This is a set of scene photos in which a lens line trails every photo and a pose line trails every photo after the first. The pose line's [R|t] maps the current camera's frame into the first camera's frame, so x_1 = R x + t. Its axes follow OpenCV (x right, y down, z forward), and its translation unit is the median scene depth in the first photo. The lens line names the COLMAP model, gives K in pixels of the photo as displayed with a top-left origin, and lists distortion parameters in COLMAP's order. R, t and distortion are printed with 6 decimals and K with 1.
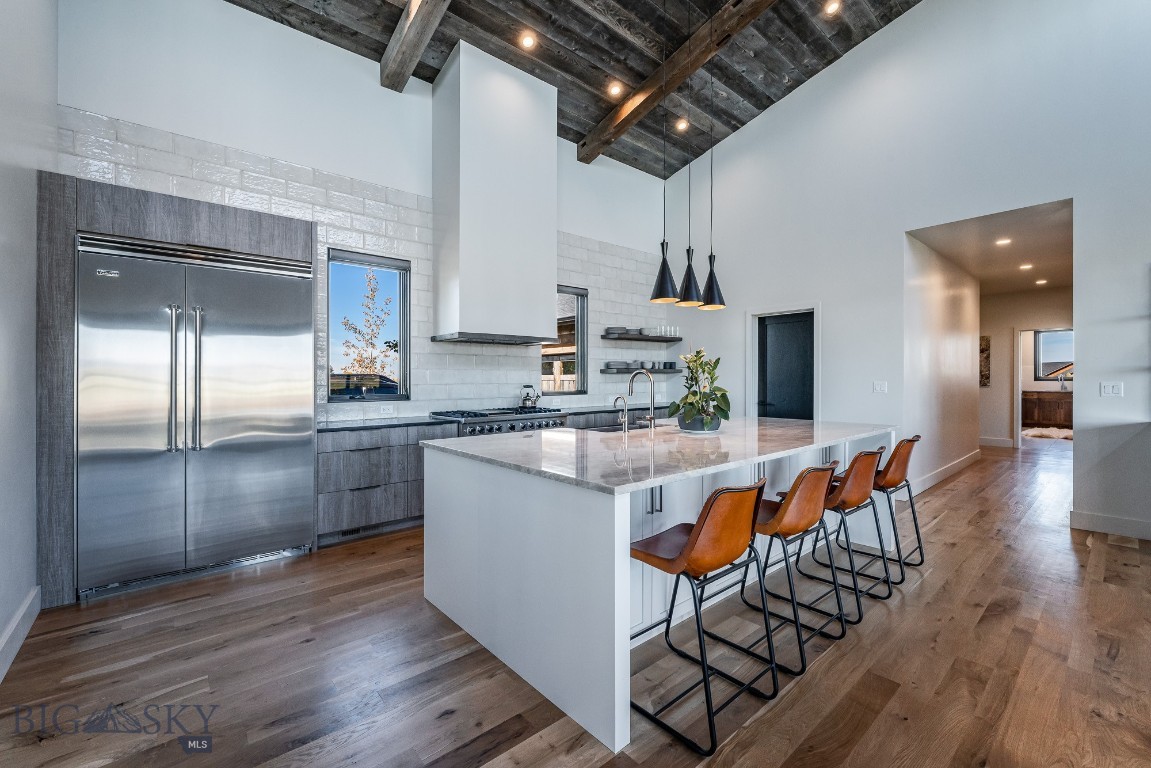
lens RADIAL K [[473.5, 0, 575.5], [0, 473.5, 384.0], [0, 0, 1]] dist [-0.001196, -0.000020]
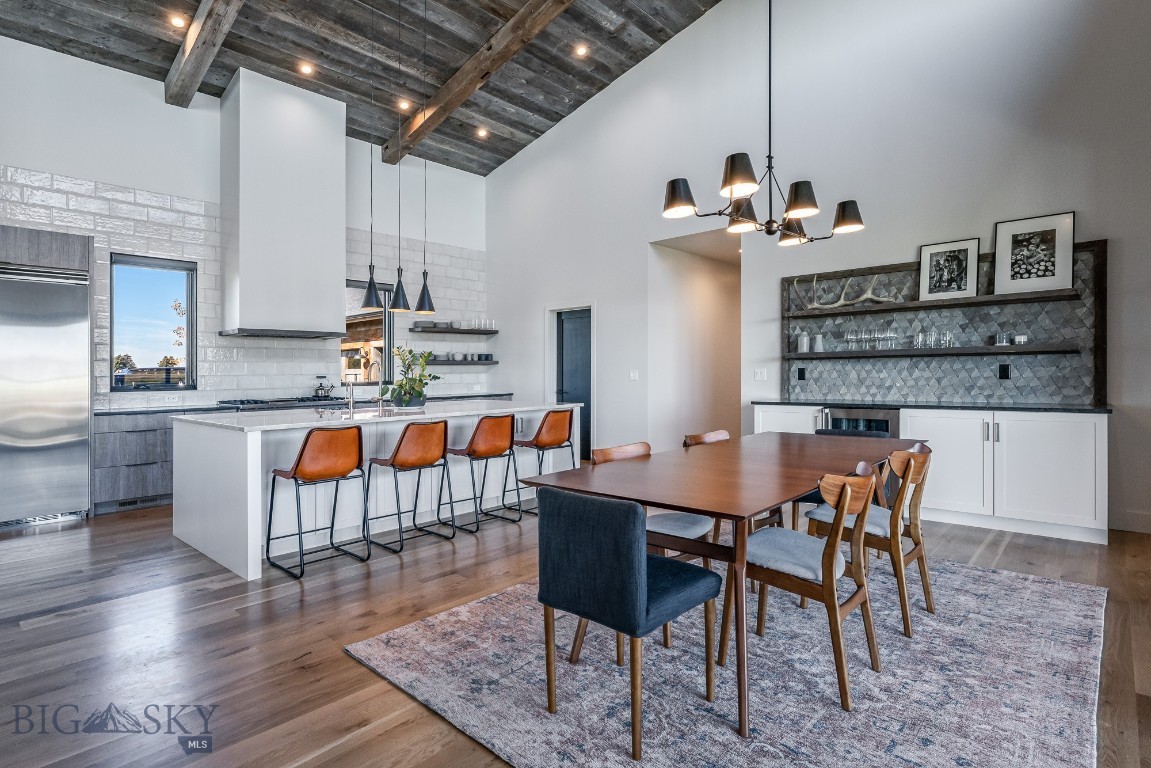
lens RADIAL K [[590.8, 0, 573.6], [0, 590.8, 376.4], [0, 0, 1]] dist [0.001026, -0.000059]
pose [[0.993366, -0.006447, 0.114814, 0.346054], [0.007077, 0.999962, -0.005079, 0.015487], [-0.114777, 0.005858, 0.993374, -0.438631]]
